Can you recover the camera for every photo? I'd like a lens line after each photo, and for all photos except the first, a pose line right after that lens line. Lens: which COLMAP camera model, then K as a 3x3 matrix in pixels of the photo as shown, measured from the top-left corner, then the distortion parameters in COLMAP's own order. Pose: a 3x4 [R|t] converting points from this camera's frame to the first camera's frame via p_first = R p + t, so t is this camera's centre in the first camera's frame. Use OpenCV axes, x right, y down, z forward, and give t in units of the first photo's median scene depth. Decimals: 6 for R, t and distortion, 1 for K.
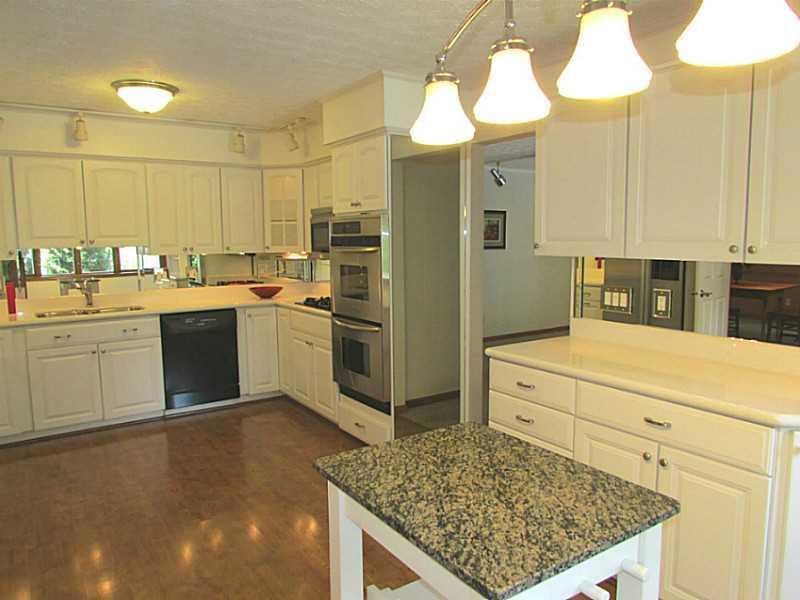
lens RADIAL K [[570.2, 0, 399.7], [0, 570.2, 299.1], [0, 0, 1]] dist [-0.014767, -0.004159]
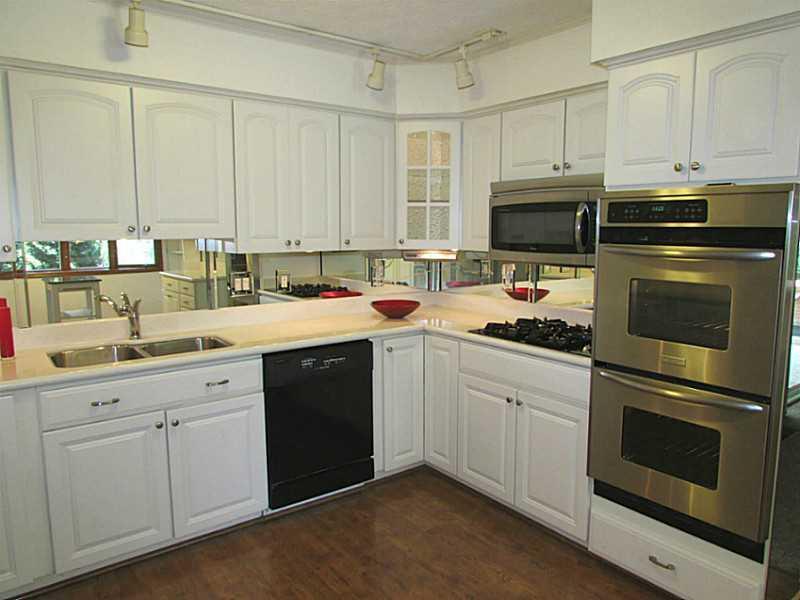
lens RADIAL K [[570.2, 0, 399.6], [0, 570.2, 300.2], [0, 0, 1]] dist [-0.014767, -0.004159]
pose [[0.998293, 0.005172, 0.058170, -0.308838], [-0.006215, 0.999823, 0.017757, -0.039702], [-0.058068, -0.018089, 0.998149, 0.392625]]
